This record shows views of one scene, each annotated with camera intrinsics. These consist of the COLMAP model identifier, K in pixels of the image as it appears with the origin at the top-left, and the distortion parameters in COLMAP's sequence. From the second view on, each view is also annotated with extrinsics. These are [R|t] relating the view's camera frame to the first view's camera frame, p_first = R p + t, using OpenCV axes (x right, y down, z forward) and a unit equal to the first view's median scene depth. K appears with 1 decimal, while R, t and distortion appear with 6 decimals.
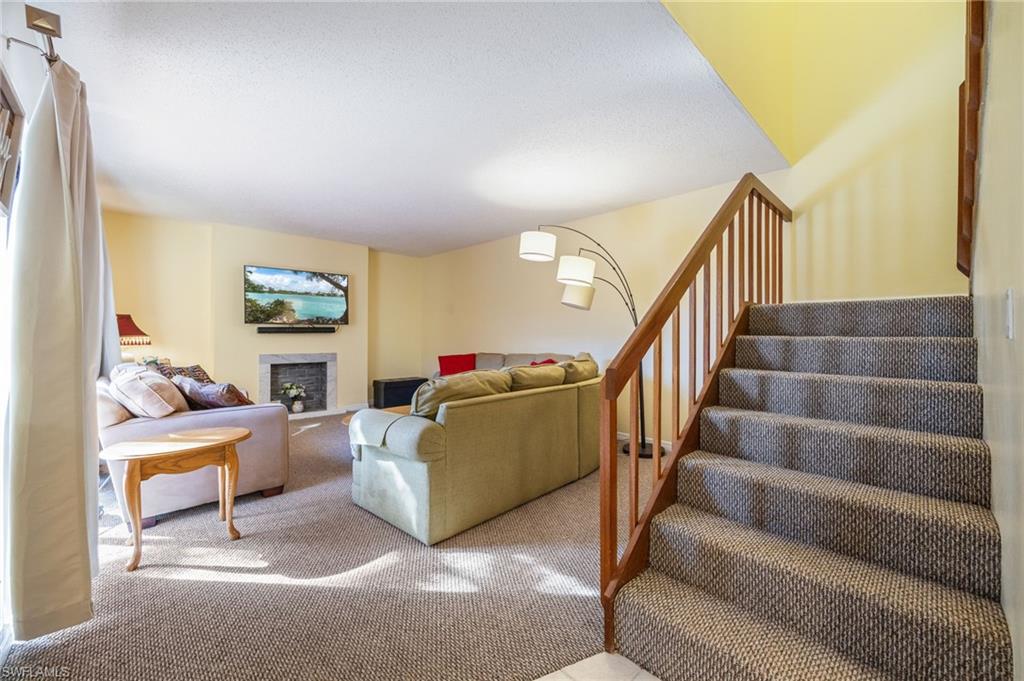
lens RADIAL K [[408.3, 0, 532.5], [0, 408.3, 336.1], [0, 0, 1]] dist [0.003252, 0.000239]
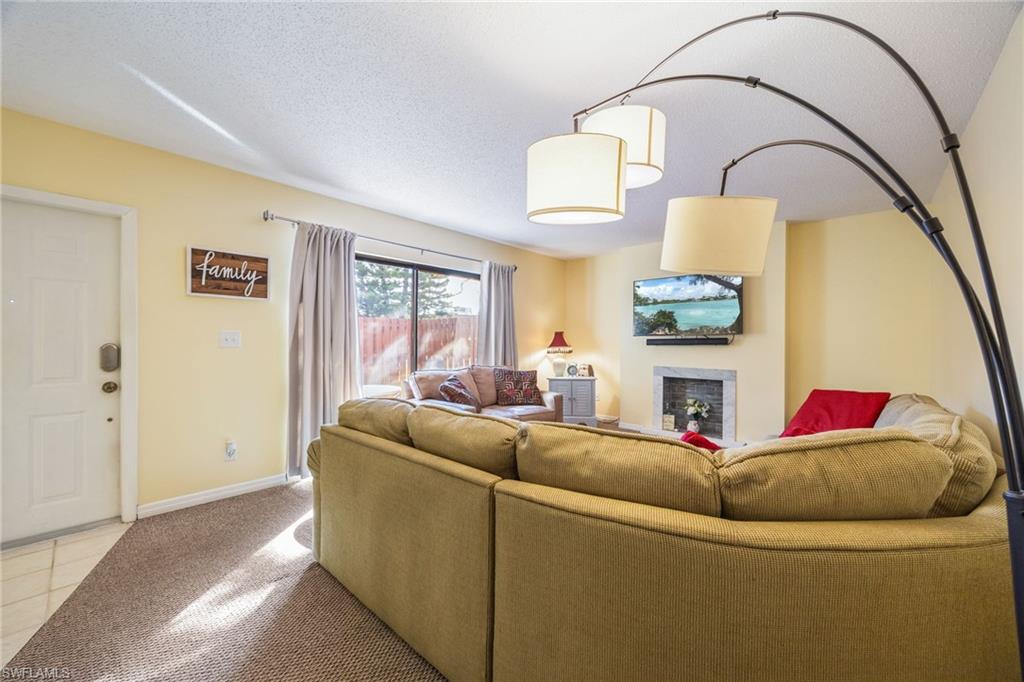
lens RADIAL K [[408.3, 0, 520.1], [0, 408.3, 343.1], [0, 0, 1]] dist [0.003252, 0.000239]
pose [[0.051427, 0.003648, -0.998670, 0.304528], [-0.005389, 0.999980, 0.003375, -0.012522], [0.998662, 0.005209, 0.051445, 0.581841]]
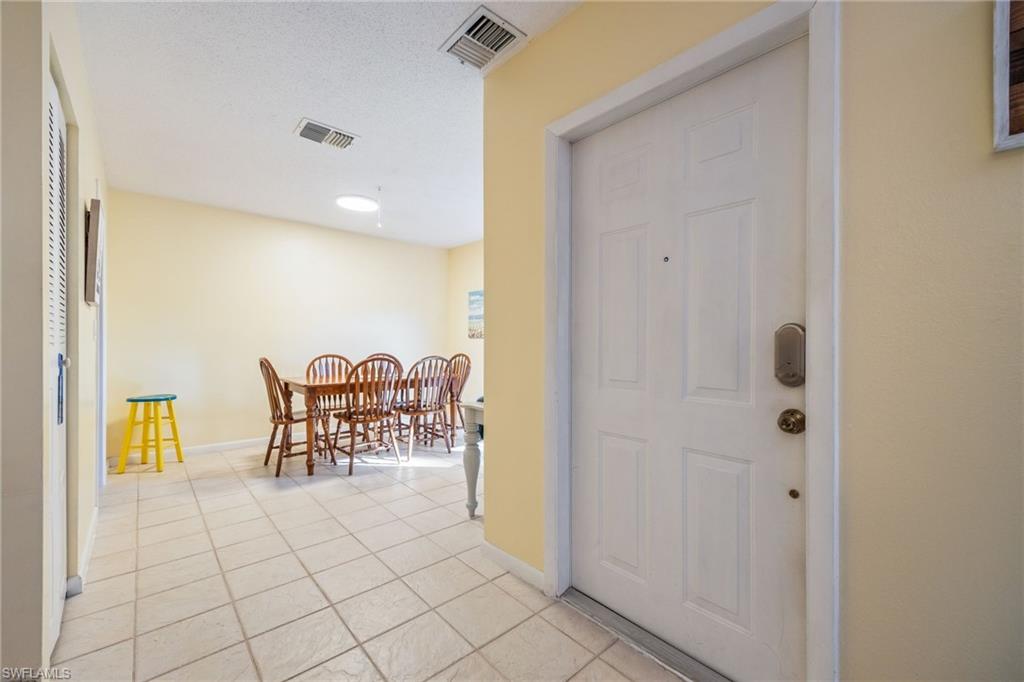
lens RADIAL K [[408.3, 0, 508.4], [0, 408.3, 343.3], [0, 0, 1]] dist [0.003252, 0.000239]
pose [[-0.996774, -0.004334, 0.080142, -0.065165], [-0.003904, 0.999977, 0.005530, 0.001184], [-0.080164, 0.005199, -0.996768, 0.355141]]
